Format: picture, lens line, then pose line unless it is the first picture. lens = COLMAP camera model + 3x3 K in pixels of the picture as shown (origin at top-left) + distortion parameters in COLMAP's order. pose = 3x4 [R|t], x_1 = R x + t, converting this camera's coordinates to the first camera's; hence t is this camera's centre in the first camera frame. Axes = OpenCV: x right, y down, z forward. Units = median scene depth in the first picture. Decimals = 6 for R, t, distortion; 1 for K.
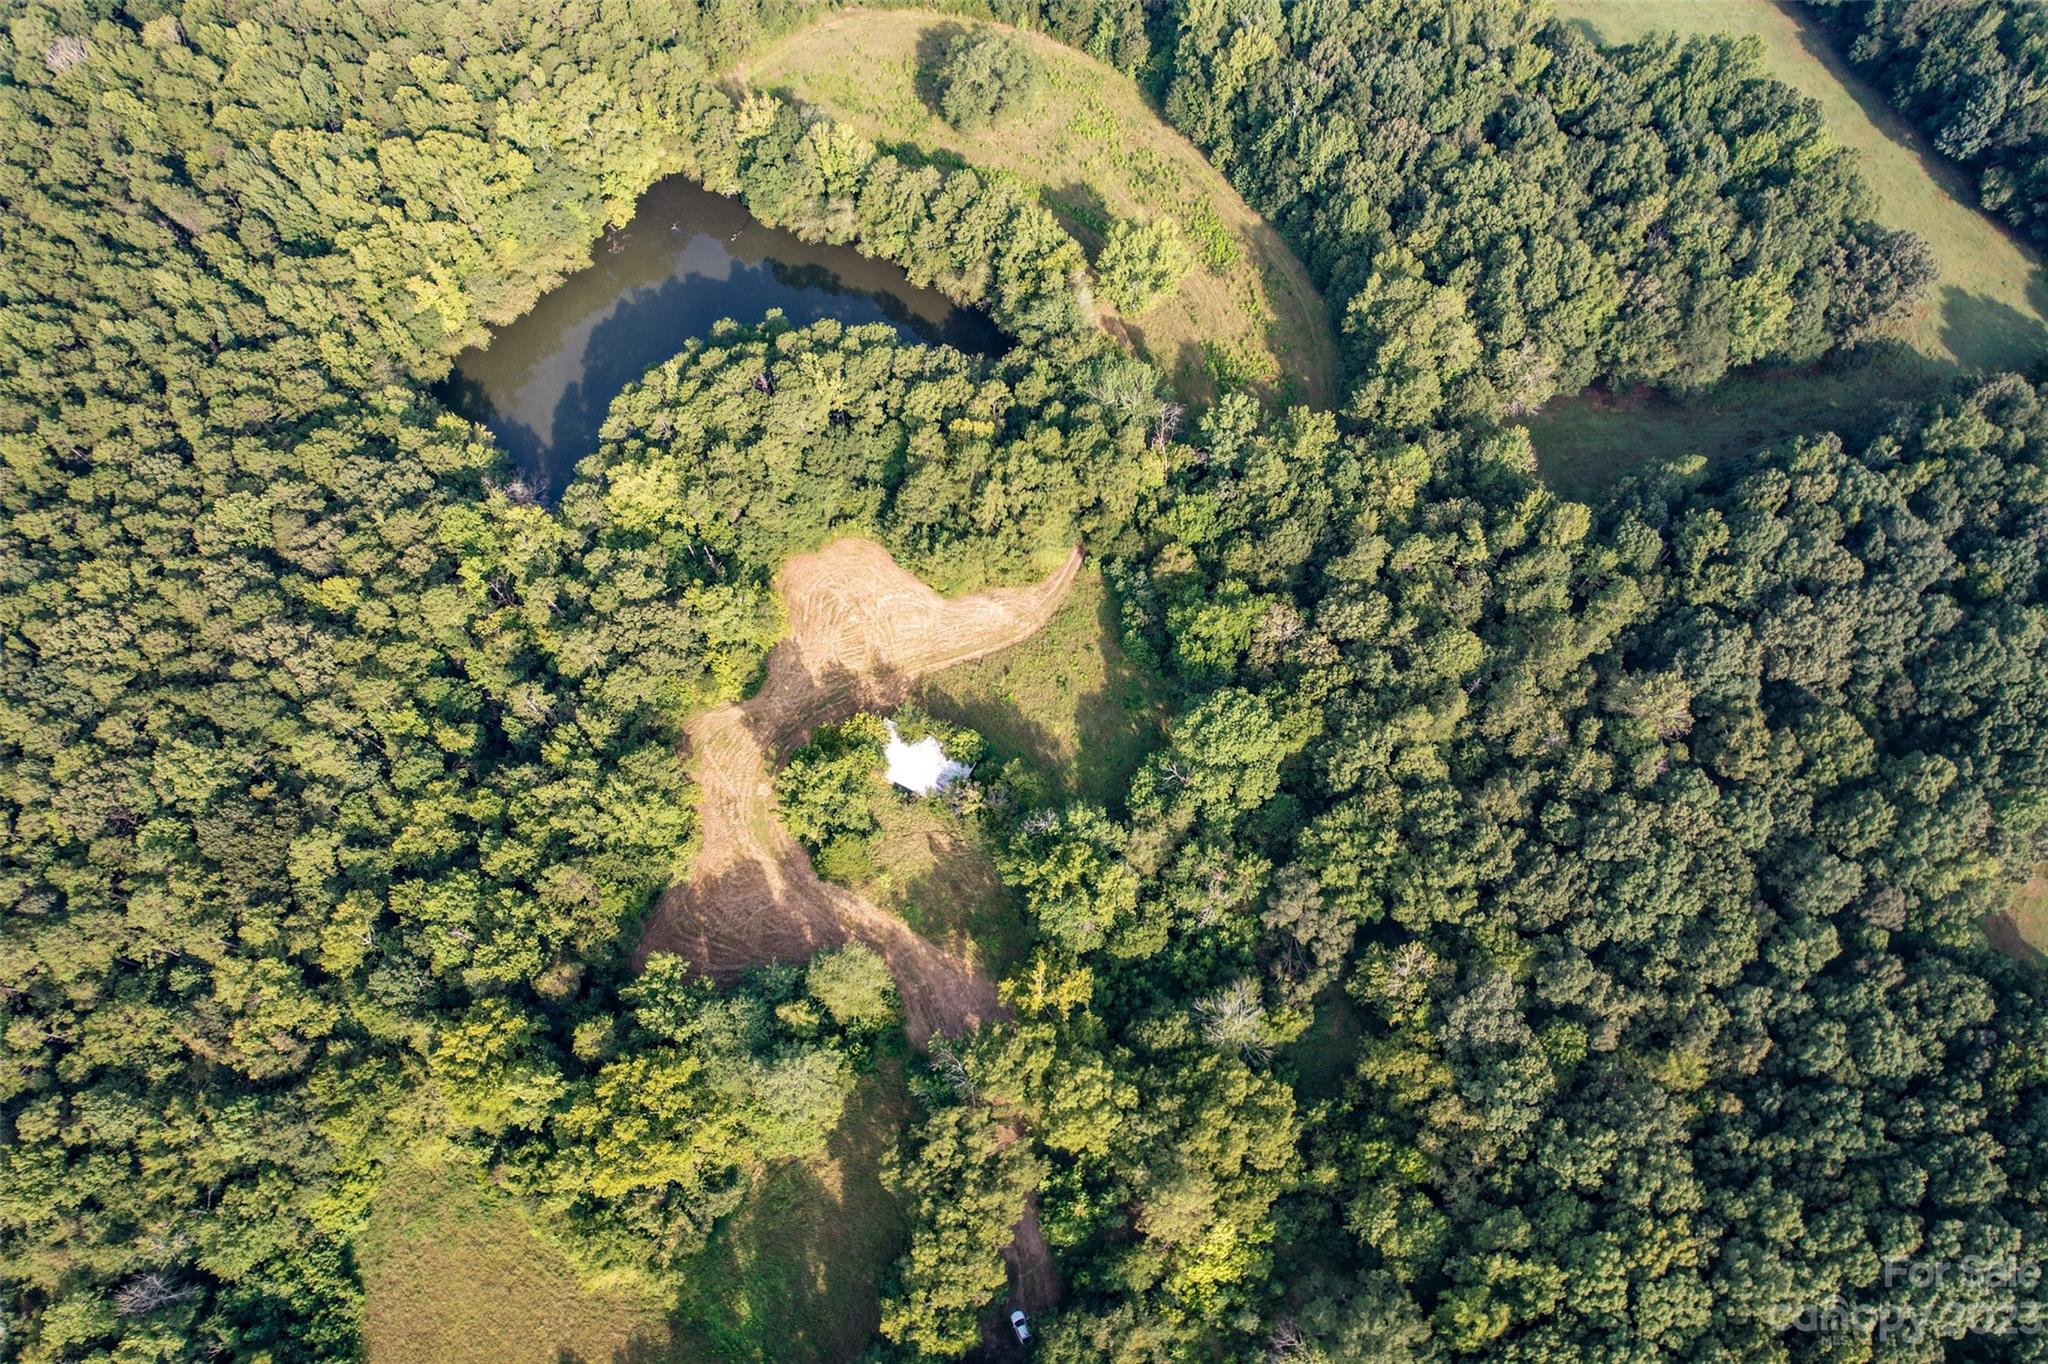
lens RADIAL K [[1286.4, 0, 1031.5], [0, 1286.4, 703.0], [0, 0, 1]] dist [-0.075428, 0.067162]
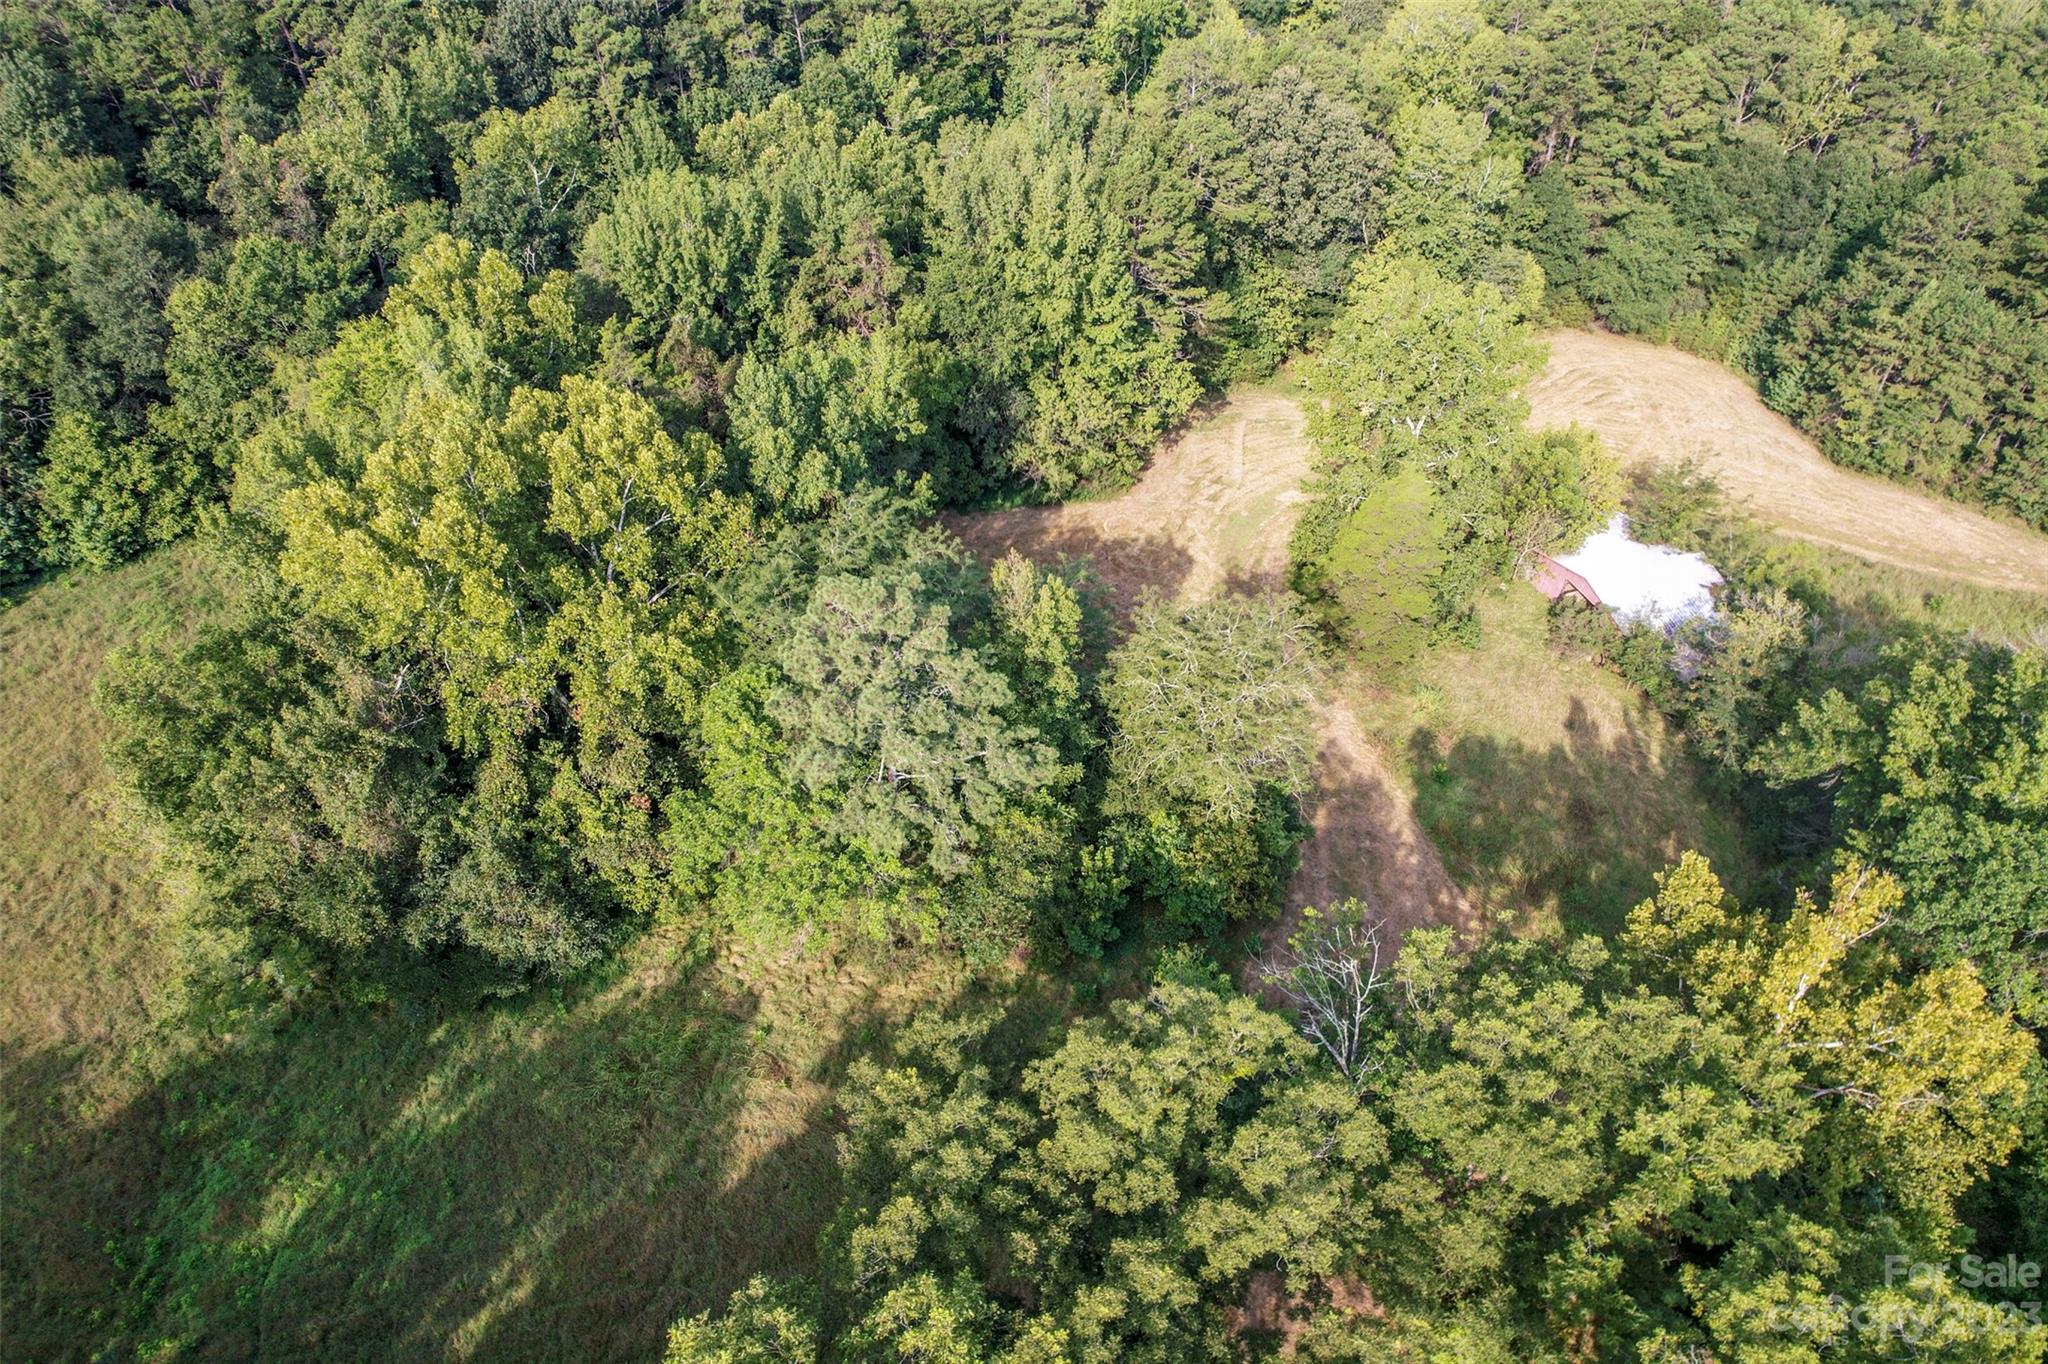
lens RADIAL K [[1305.1, 0, 1033.1], [0, 1305.1, 693.8], [0, 0, 1]] dist [-0.079018, 0.073651]
pose [[0.714086, 0.479108, -0.510427, -0.000863], [-0.643514, 0.736307, -0.209146, 0.301067], [0.275627, 0.477815, 0.834099, 0.661914]]
